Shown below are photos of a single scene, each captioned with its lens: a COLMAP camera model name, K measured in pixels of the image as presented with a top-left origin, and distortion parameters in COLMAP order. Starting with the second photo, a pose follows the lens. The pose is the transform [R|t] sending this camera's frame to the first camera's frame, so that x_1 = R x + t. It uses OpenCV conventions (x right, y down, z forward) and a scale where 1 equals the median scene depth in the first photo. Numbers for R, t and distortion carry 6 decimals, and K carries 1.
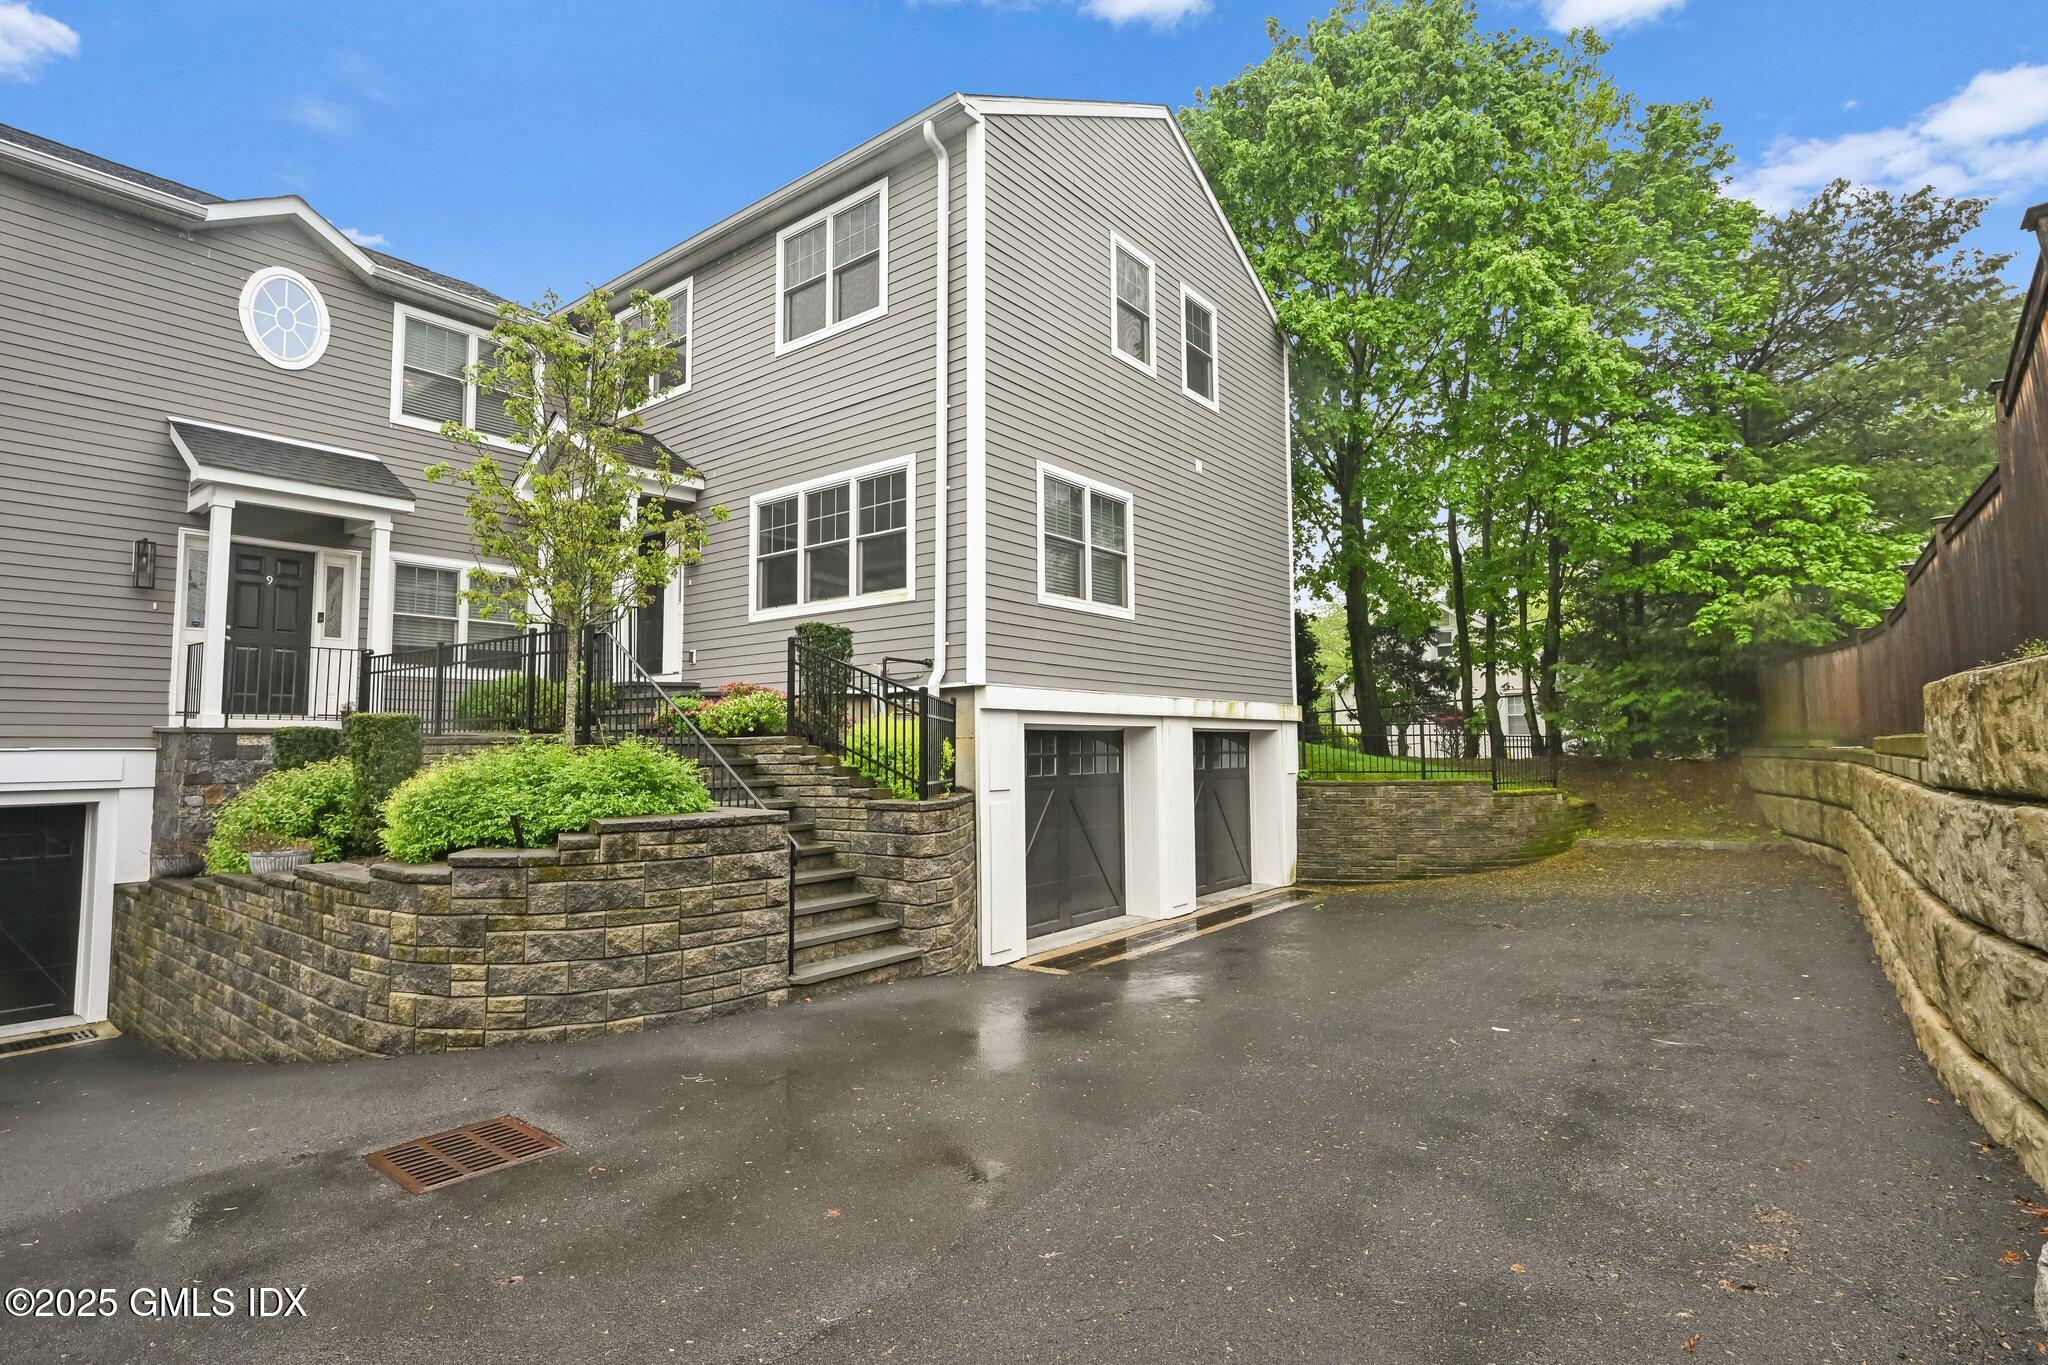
lens RADIAL K [[1005.2, 0, 1024.0], [0, 1005.2, 682.5], [0, 0, 1]] dist [-0.000934, -0.000195]
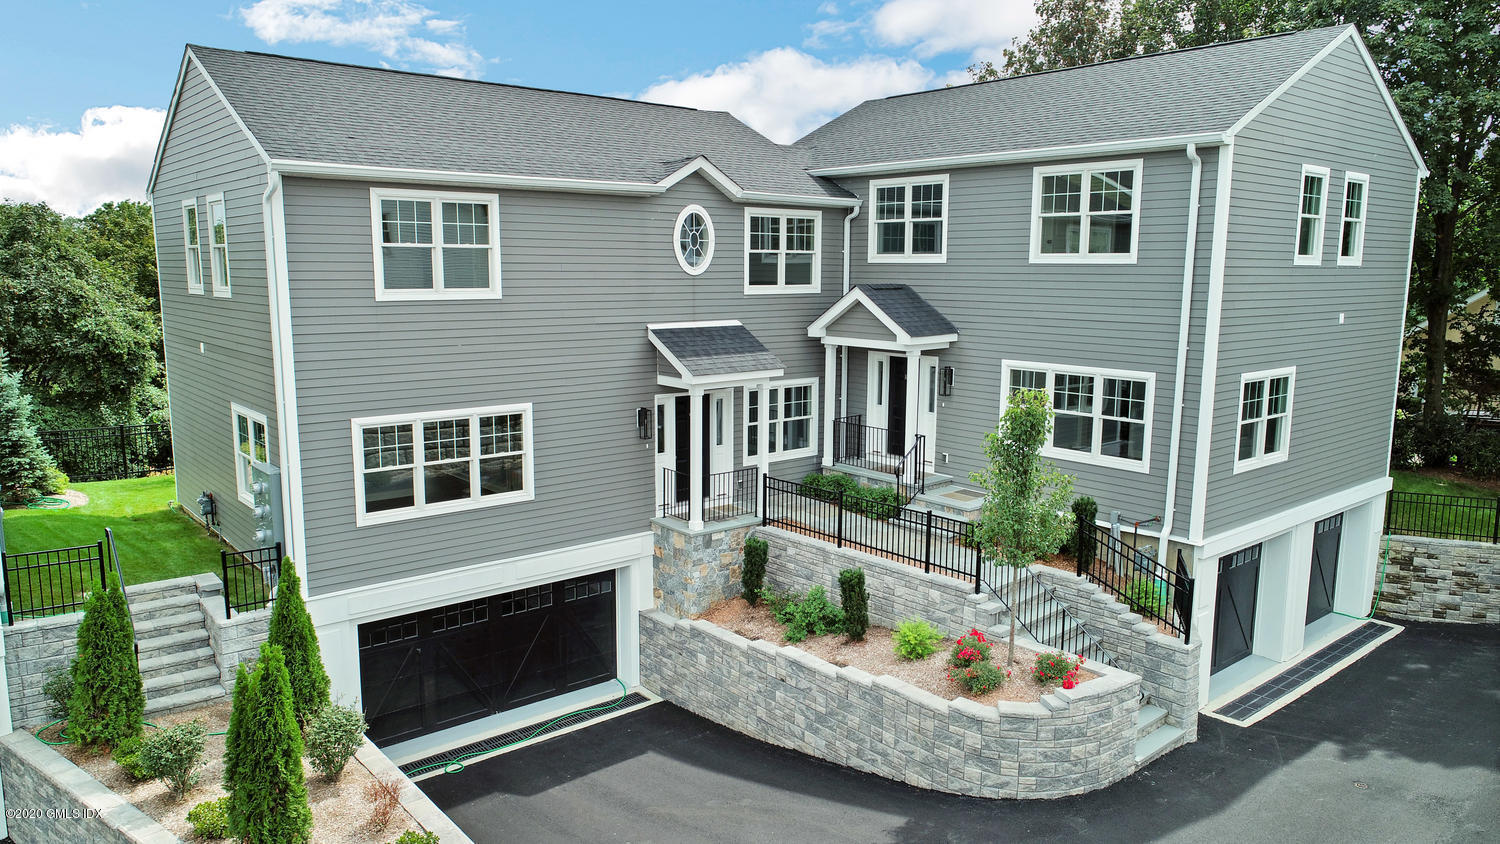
lens RADIAL K [[1046.2, 0, 750.0], [0, 1046.2, 422.0], [0, 0, 1]] dist [-0.004102, 0.000206]
pose [[0.979836, 0.045486, -0.194557, -0.381028], [-0.002881, 0.976857, 0.213874, -0.476394], [0.199782, -0.209001, 0.957291, -0.565875]]
